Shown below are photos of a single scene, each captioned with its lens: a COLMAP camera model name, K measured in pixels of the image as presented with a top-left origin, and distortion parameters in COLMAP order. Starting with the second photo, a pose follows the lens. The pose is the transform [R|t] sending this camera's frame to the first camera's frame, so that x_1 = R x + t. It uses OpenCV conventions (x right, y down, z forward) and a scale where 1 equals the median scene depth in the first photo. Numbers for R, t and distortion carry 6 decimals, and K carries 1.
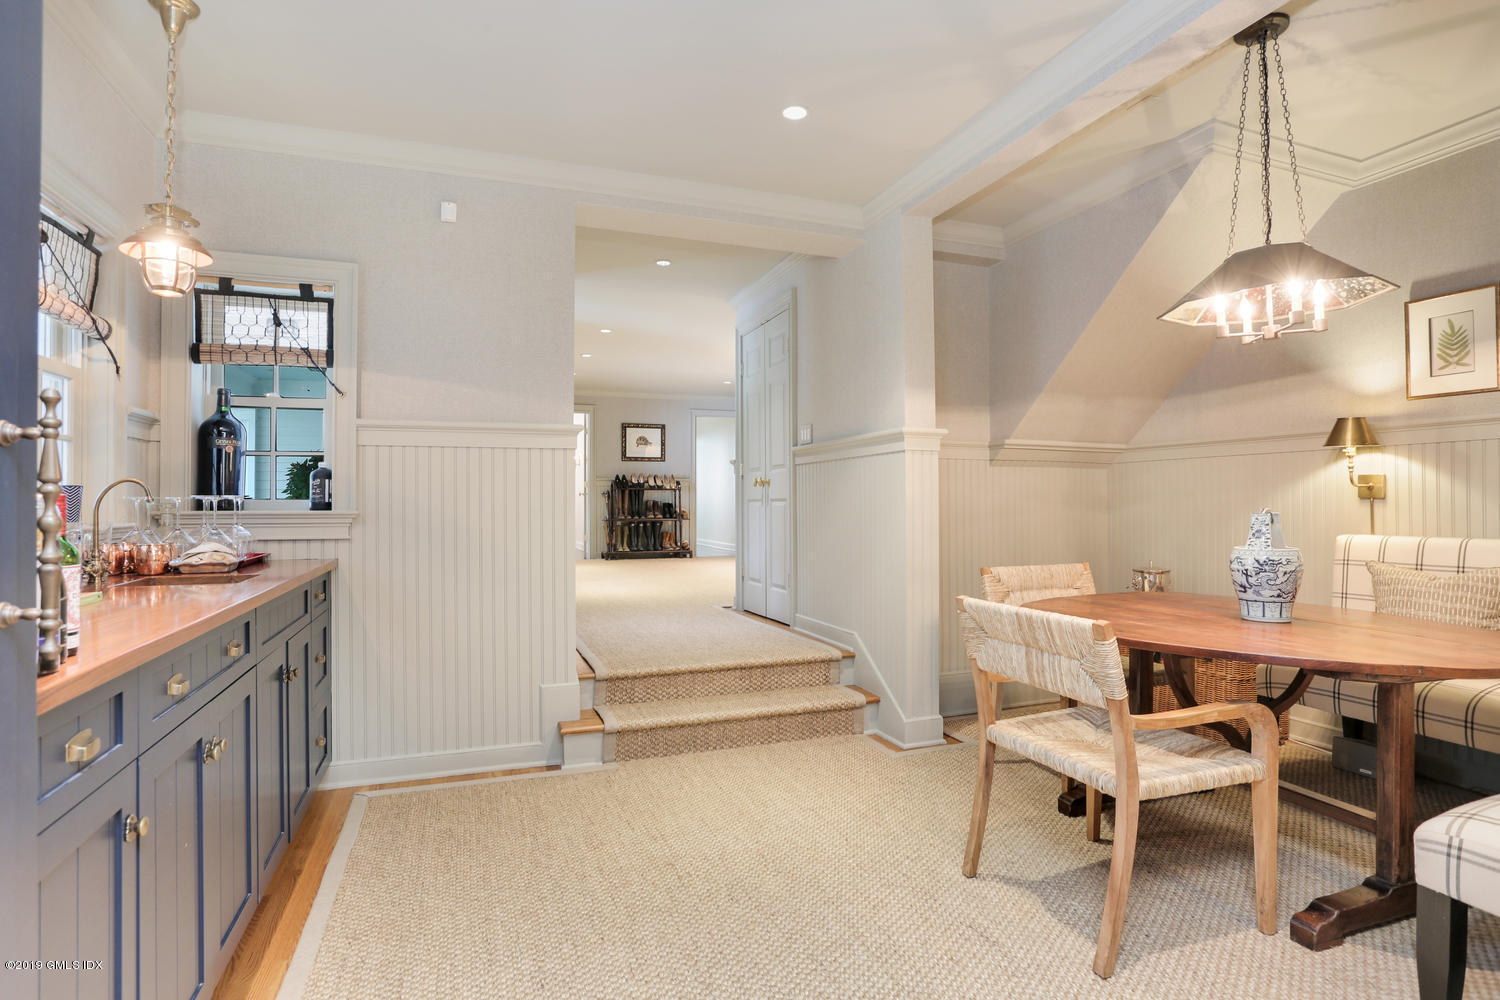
lens RADIAL K [[773.2, 0, 751.6], [0, 773.2, 499.2], [0, 0, 1]] dist [-0.062847, 0.009622]
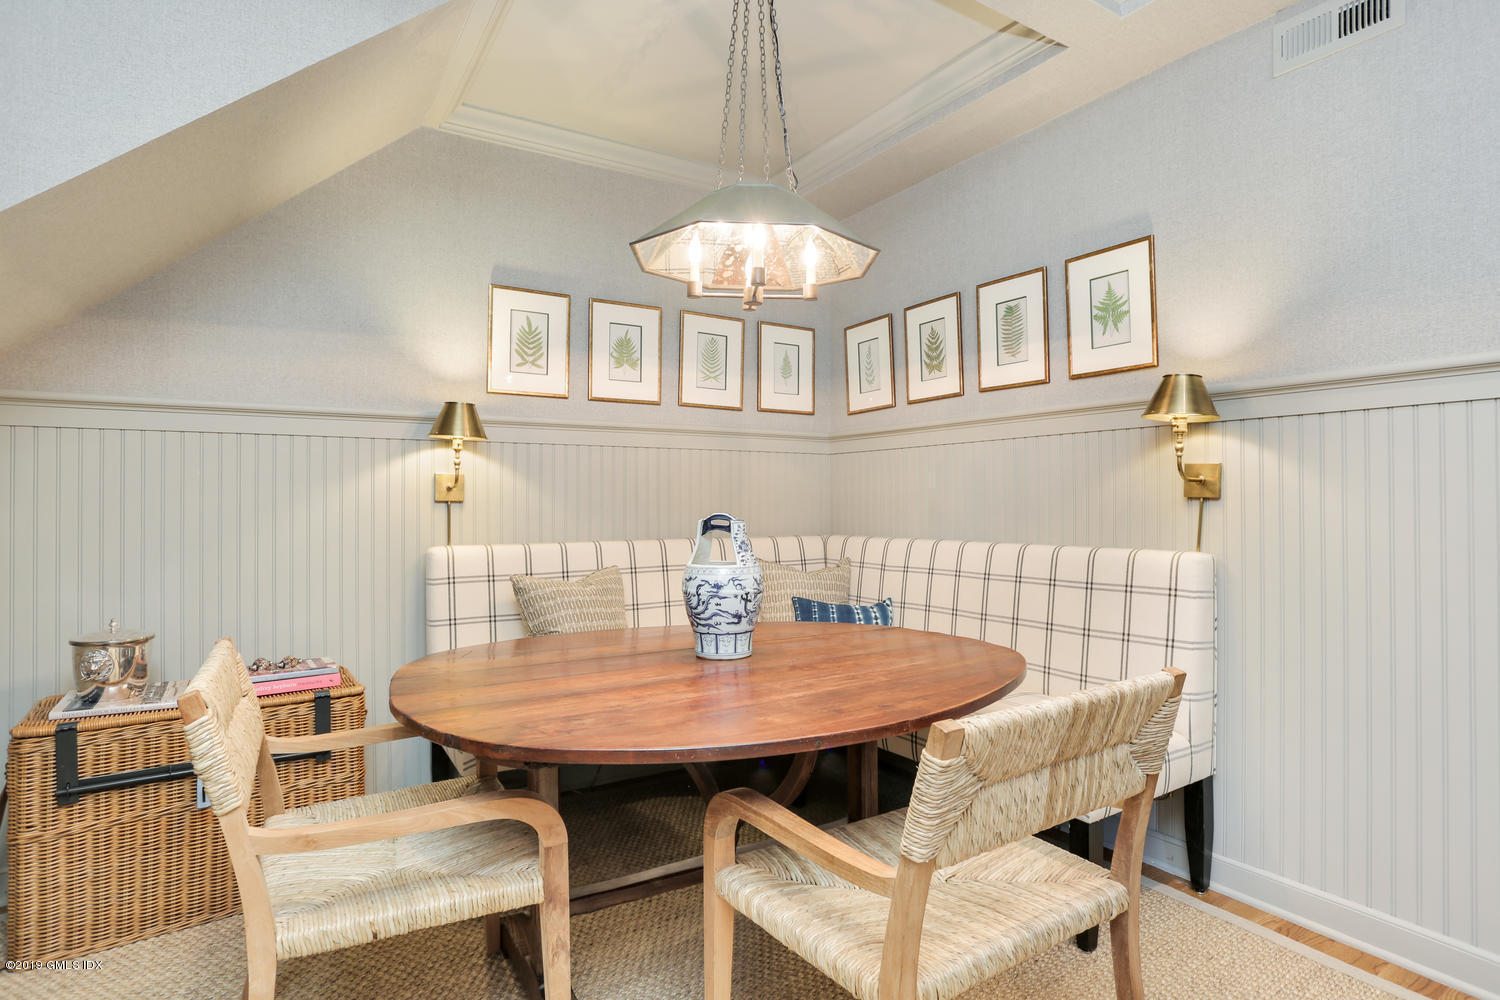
lens RADIAL K [[773.2, 0, 748.1], [0, 773.2, 492.9], [0, 0, 1]] dist [-0.062847, 0.009622]
pose [[-0.195439, 0.022045, 0.980468, -0.084926], [-0.002741, 0.999731, -0.023024, 0.008467], [-0.980712, -0.007188, -0.195326, 0.906558]]
